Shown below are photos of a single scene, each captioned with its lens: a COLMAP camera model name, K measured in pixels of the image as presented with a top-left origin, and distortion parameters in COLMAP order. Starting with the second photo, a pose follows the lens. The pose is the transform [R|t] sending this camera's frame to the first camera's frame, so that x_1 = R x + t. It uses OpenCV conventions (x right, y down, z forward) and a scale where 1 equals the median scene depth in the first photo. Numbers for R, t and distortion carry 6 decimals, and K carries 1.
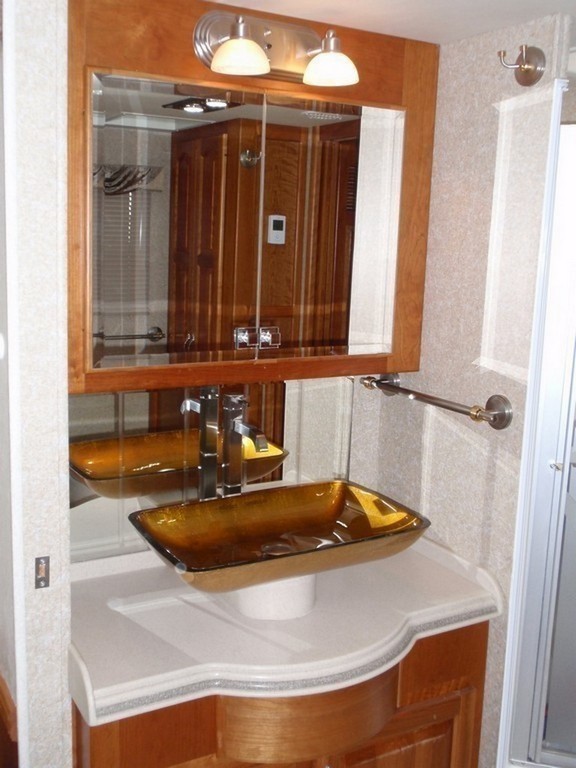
lens RADIAL K [[835.7, 0, 280.3], [0, 835.7, 371.5], [0, 0, 1]] dist [-0.026911, 0.078893]
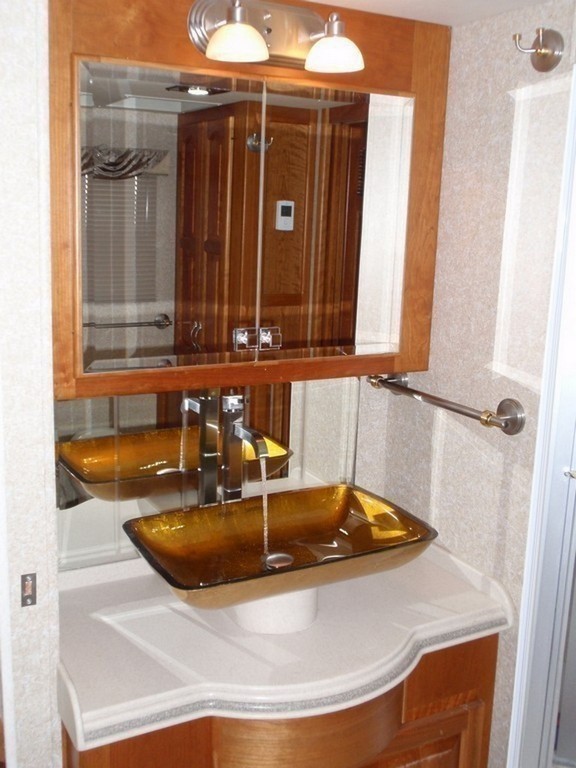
lens RADIAL K [[835.7, 0, 280.3], [0, 835.7, 371.5], [0, 0, 1]] dist [-0.026911, 0.078893]
pose [[0.999821, 0.001616, -0.018830, 0.016816], [-0.001089, 0.999609, 0.027952, -0.029518], [0.018868, -0.027926, 0.999432, 0.045037]]
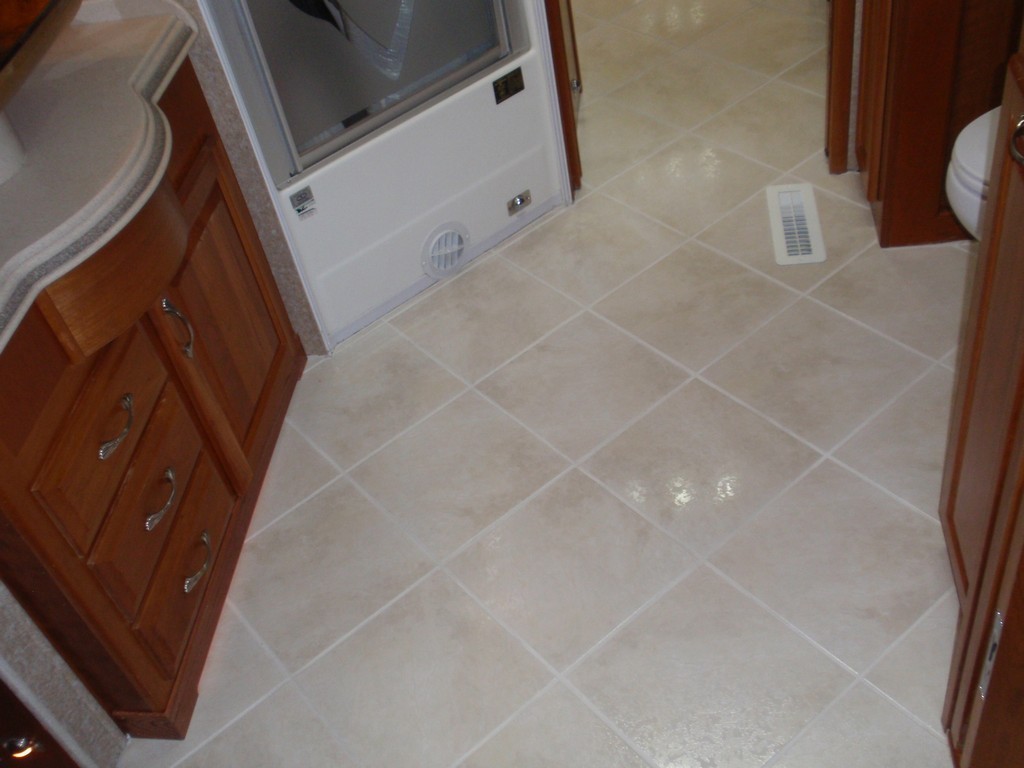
lens RADIAL K [[1114.2, 0, 497.1], [0, 1114.2, 388.6], [0, 0, 1]] dist [-0.026911, 0.078893]
pose [[0.570474, -0.655808, 0.494444, -0.322137], [0.322923, 0.732628, 0.599147, 0.000836], [-0.755169, -0.182130, 0.629721, 0.067841]]
